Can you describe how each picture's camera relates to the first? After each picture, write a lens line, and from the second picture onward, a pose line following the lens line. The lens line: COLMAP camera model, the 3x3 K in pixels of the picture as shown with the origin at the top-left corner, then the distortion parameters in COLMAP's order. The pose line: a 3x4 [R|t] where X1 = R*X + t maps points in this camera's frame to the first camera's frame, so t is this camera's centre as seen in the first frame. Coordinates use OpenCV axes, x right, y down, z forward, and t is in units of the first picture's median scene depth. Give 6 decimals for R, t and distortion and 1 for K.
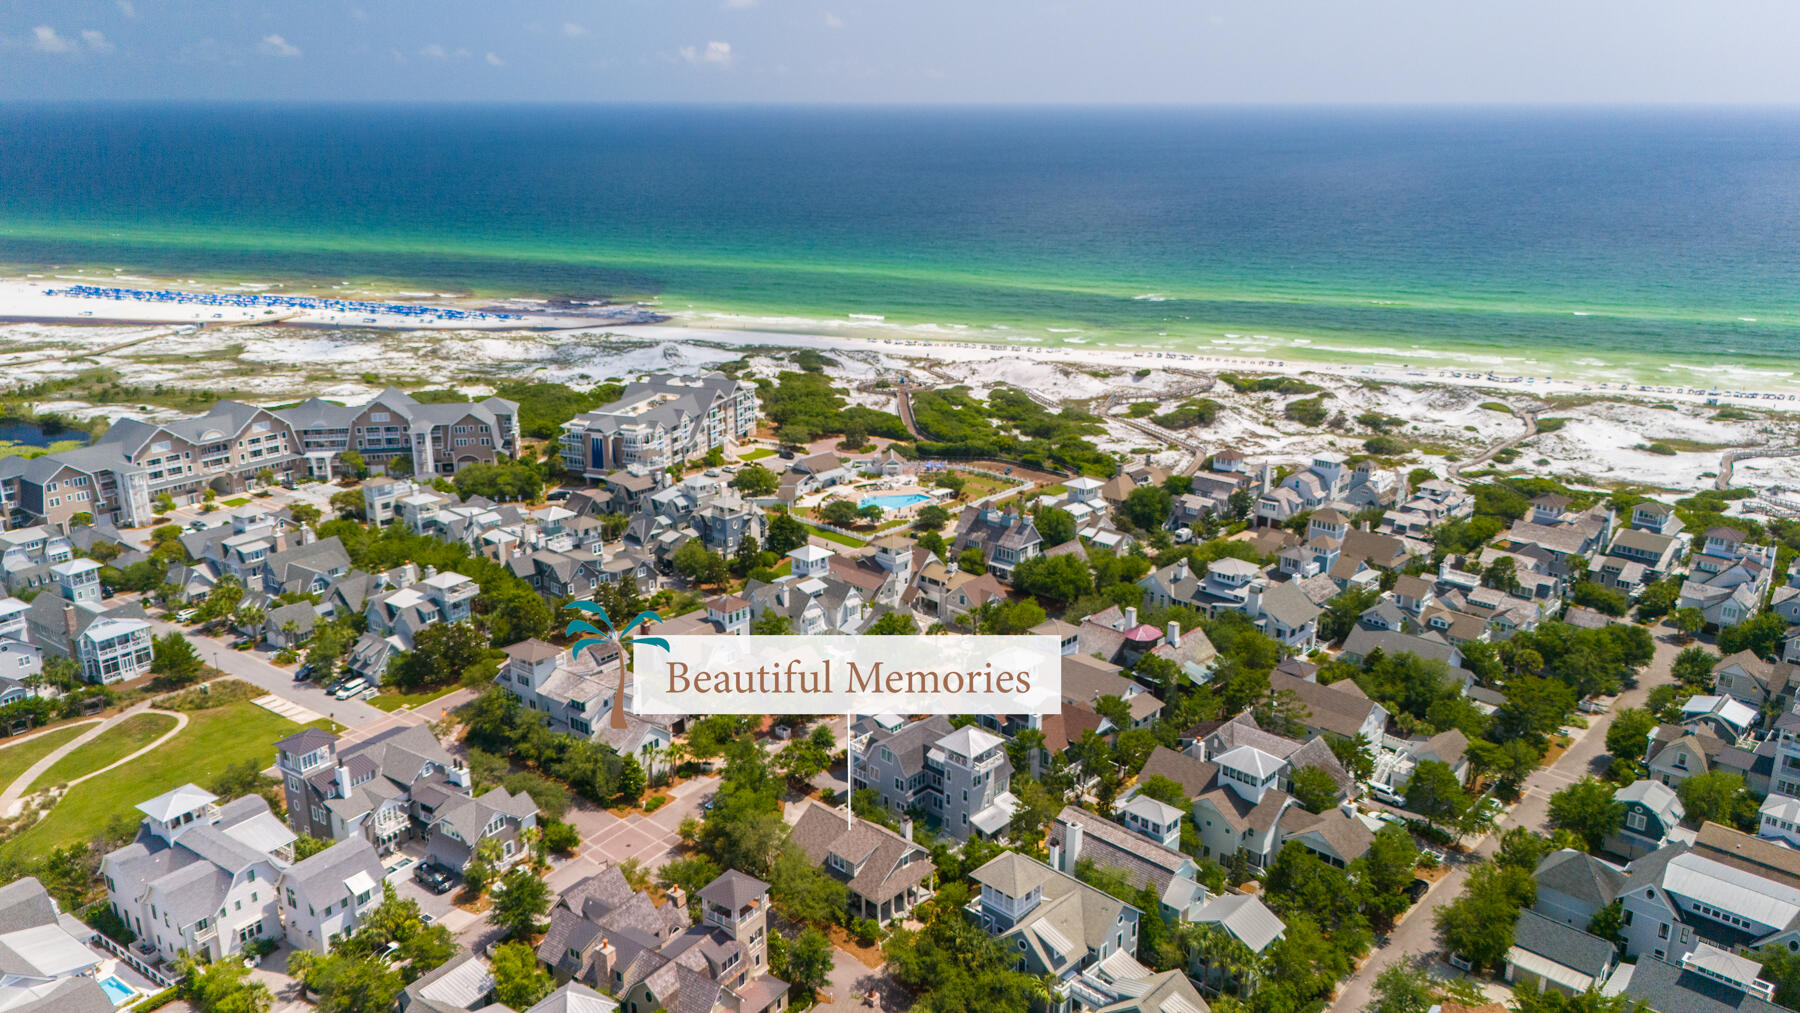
lens RADIAL K [[1327.1, 0, 895.3], [0, 1327.1, 504.2], [0, 0, 1]] dist [0.070953, -0.075387]
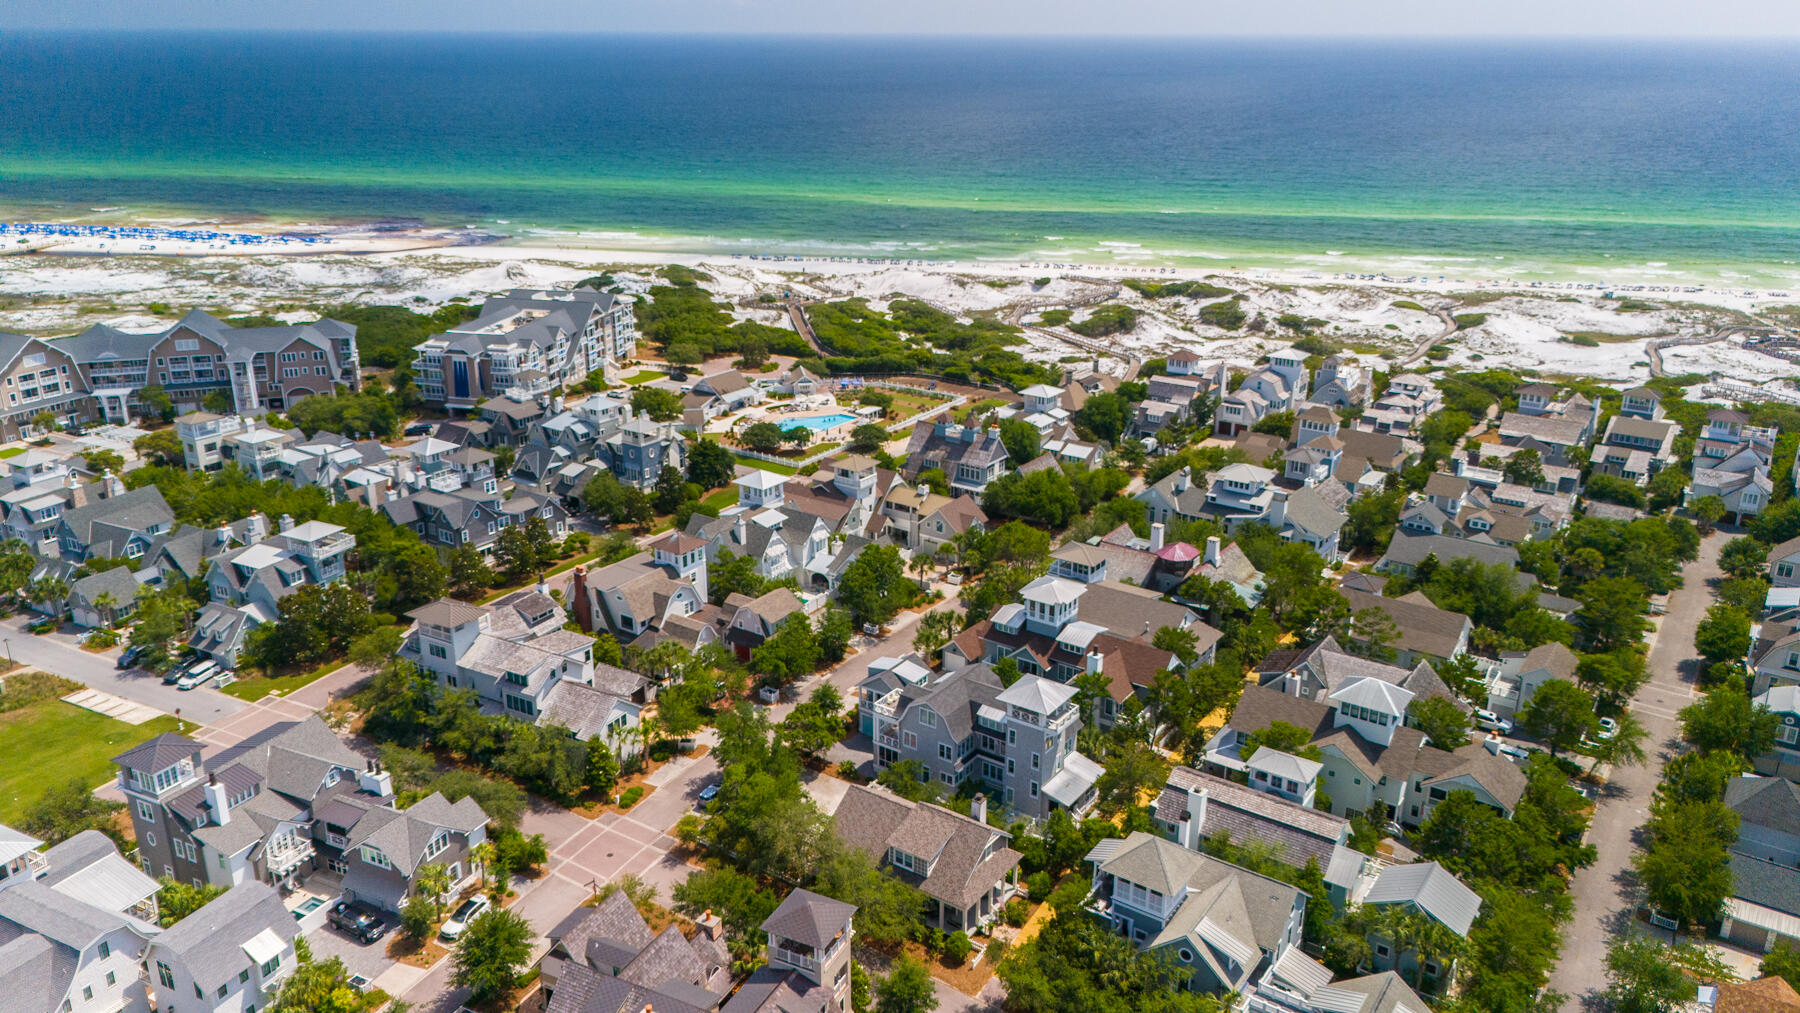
lens RADIAL K [[1327.1, 0, 895.3], [0, 1327.1, 504.2], [0, 0, 1]] dist [0.070953, -0.075387]
pose [[0.989856, -0.046414, 0.134278, -0.077877], [0.040162, 0.997996, 0.048897, 0.012280], [-0.136278, -0.043008, 0.989737, 0.129490]]
